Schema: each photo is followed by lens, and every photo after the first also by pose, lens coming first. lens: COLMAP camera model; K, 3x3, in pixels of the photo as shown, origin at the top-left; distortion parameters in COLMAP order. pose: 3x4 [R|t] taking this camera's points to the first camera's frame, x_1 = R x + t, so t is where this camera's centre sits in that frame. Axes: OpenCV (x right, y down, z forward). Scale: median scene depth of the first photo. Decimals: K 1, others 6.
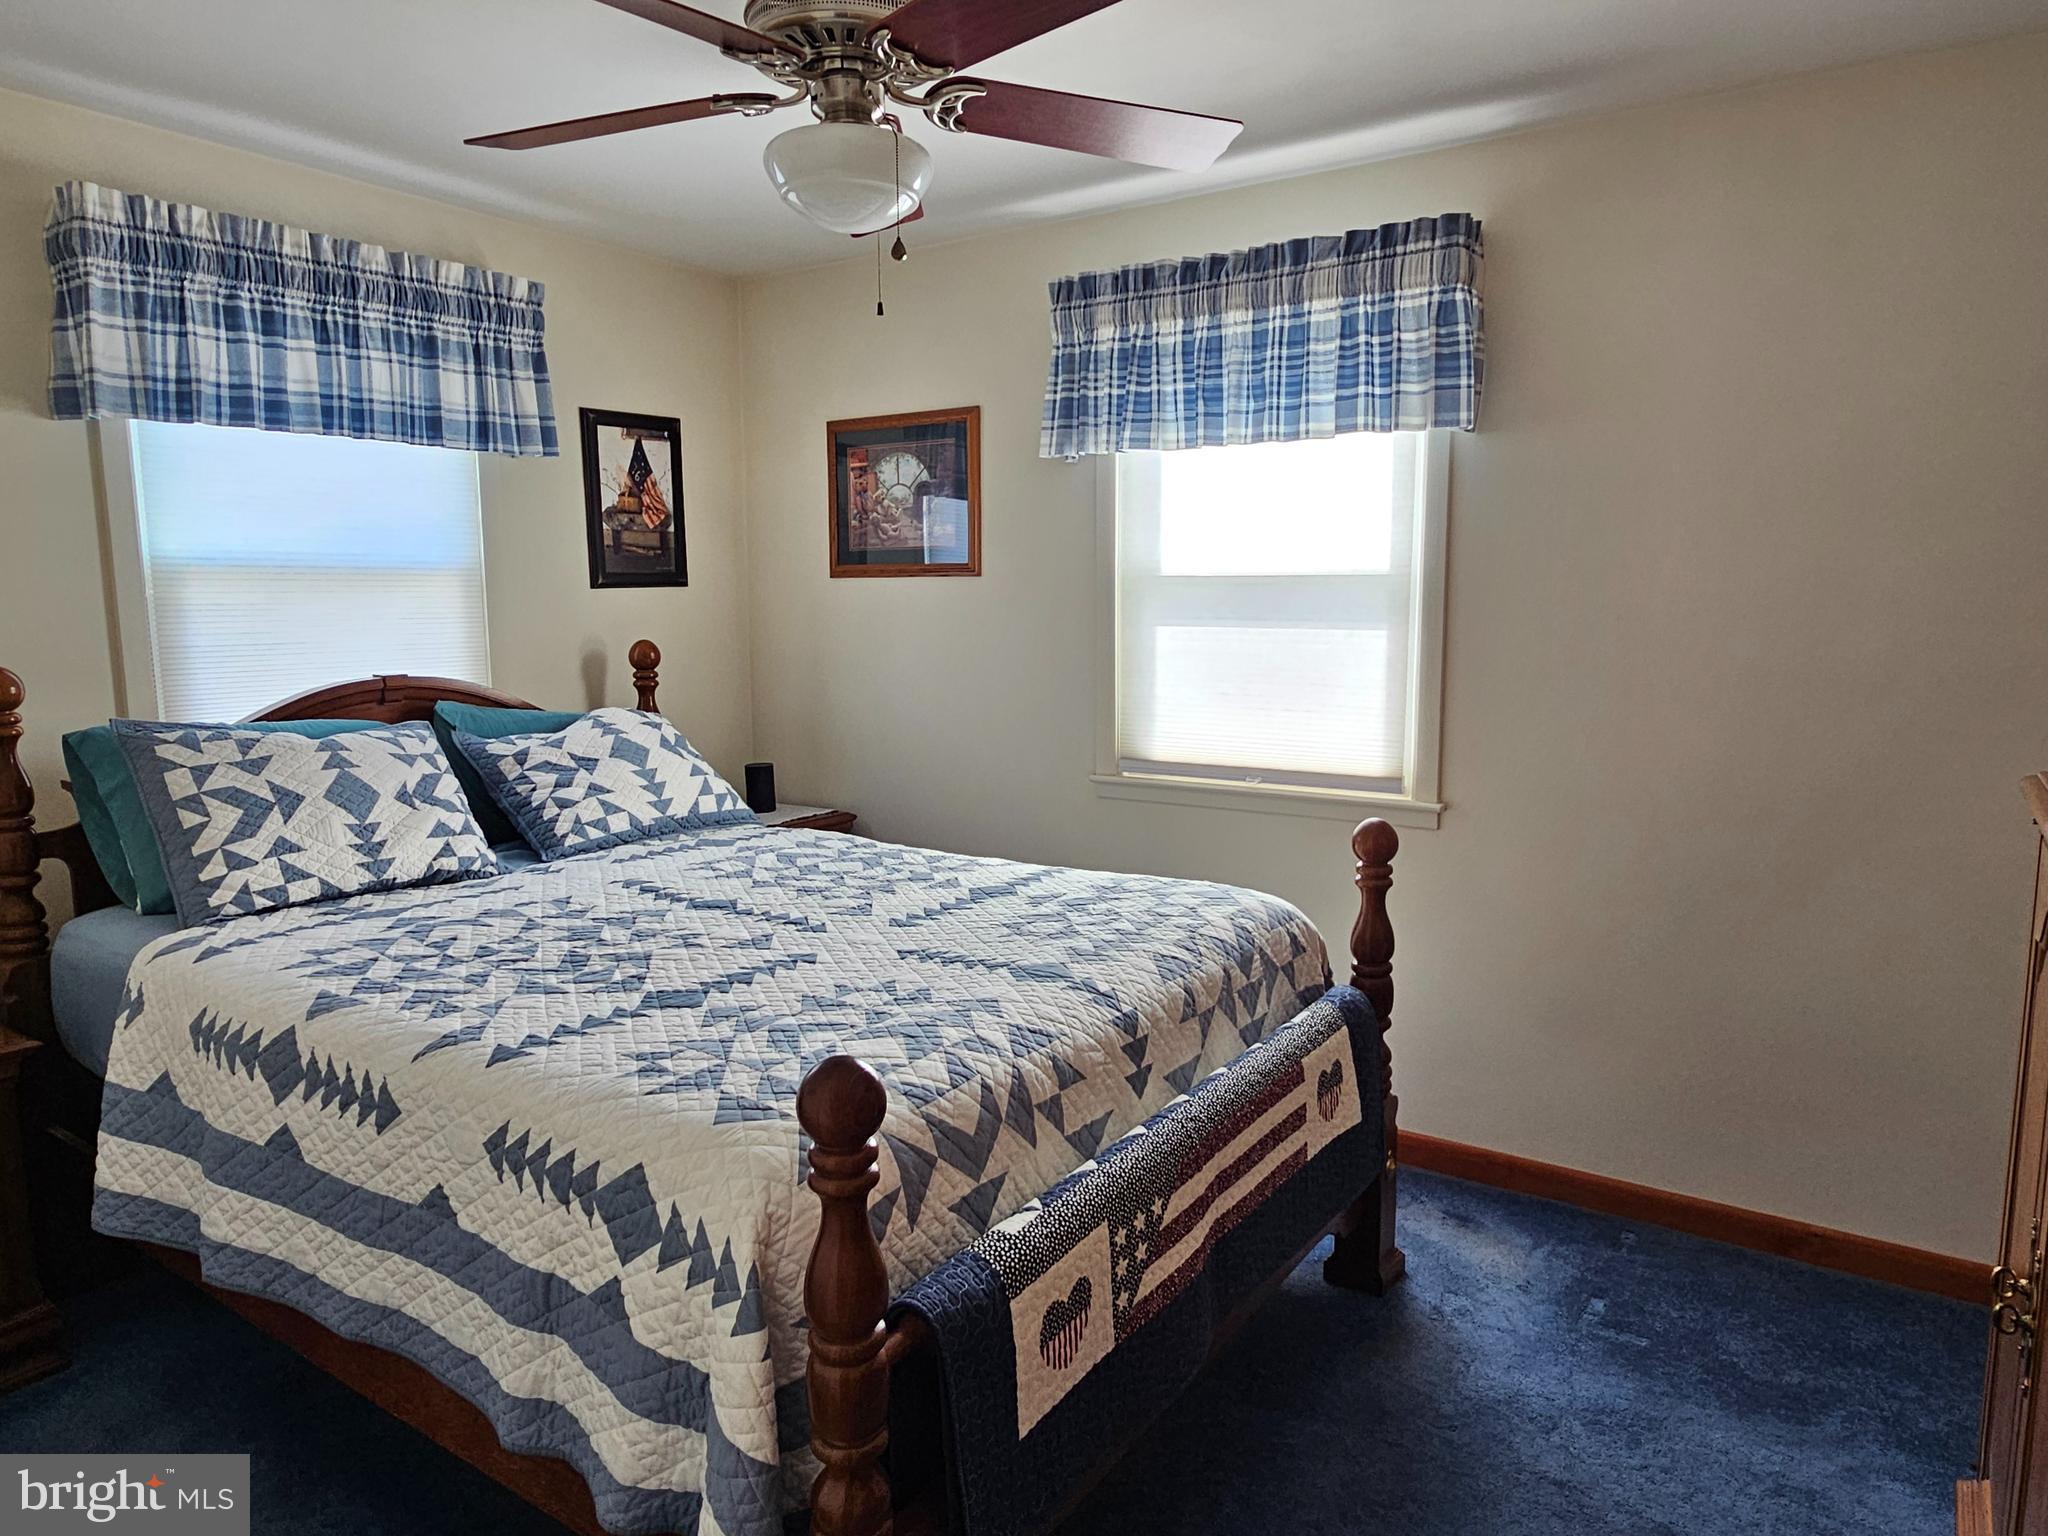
lens RADIAL K [[1311.4, 0, 1036.5], [0, 1311.4, 774.7], [0, 0, 1]] dist [-0.000280, -0.001030]
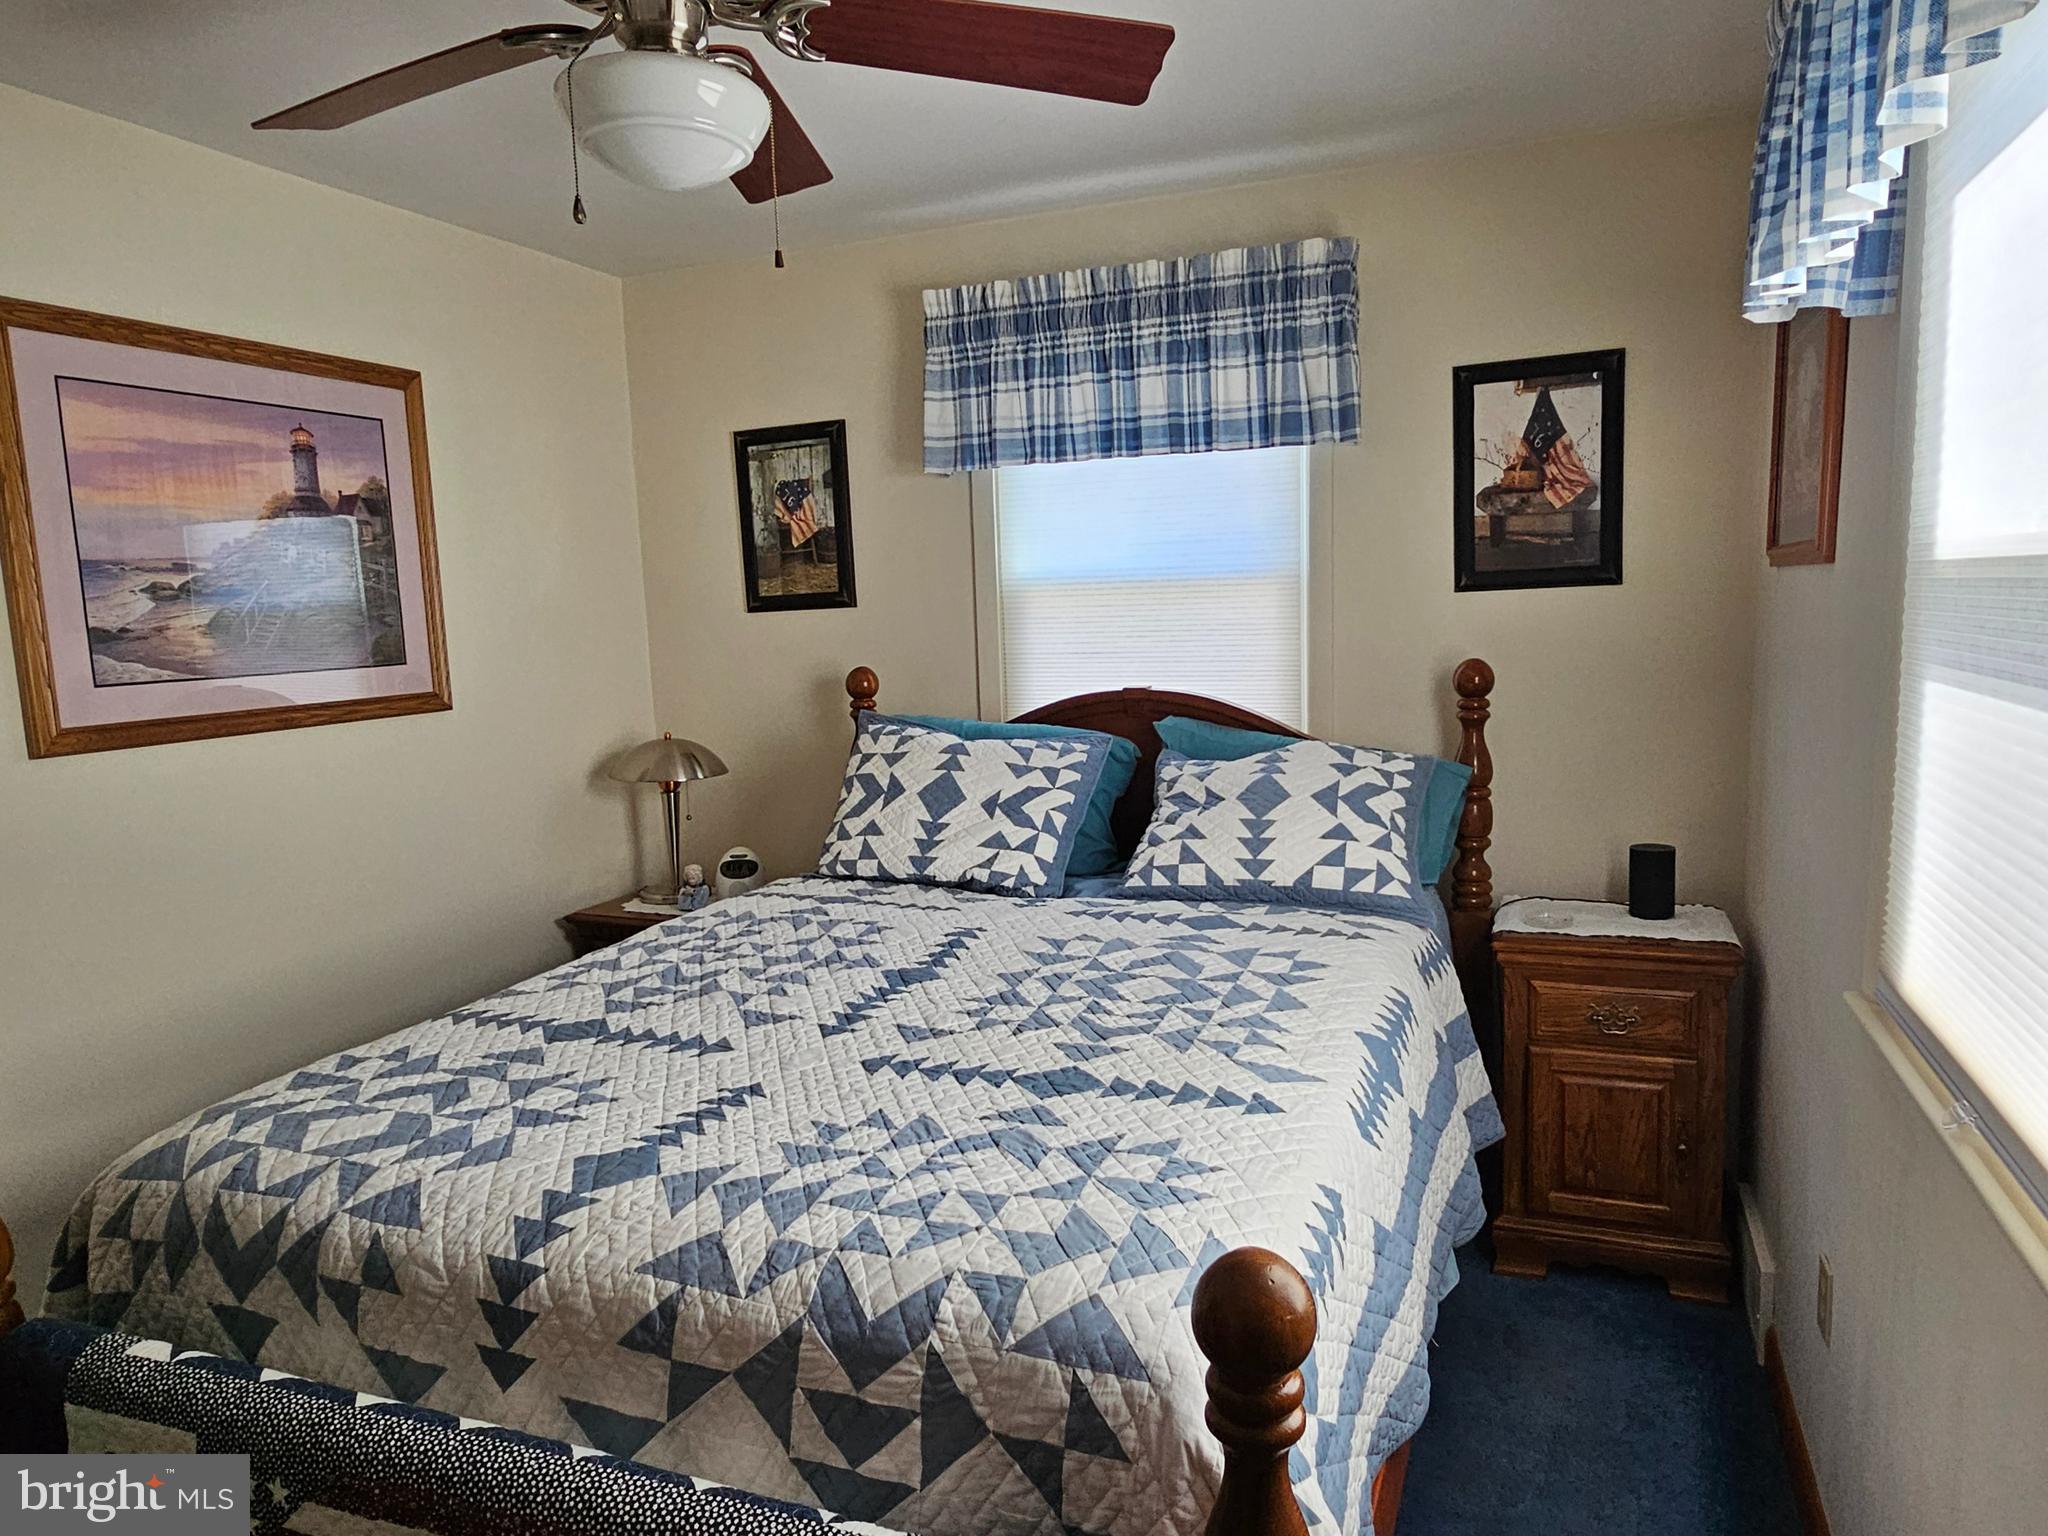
lens RADIAL K [[1311.4, 0, 1036.5], [0, 1311.4, 774.7], [0, 0, 1]] dist [-0.000280, -0.001030]
pose [[0.212320, 0.126225, -0.969014, 0.516900], [-0.103925, 0.988916, 0.106046, -0.115917], [0.971658, 0.078189, 0.223084, 0.747630]]
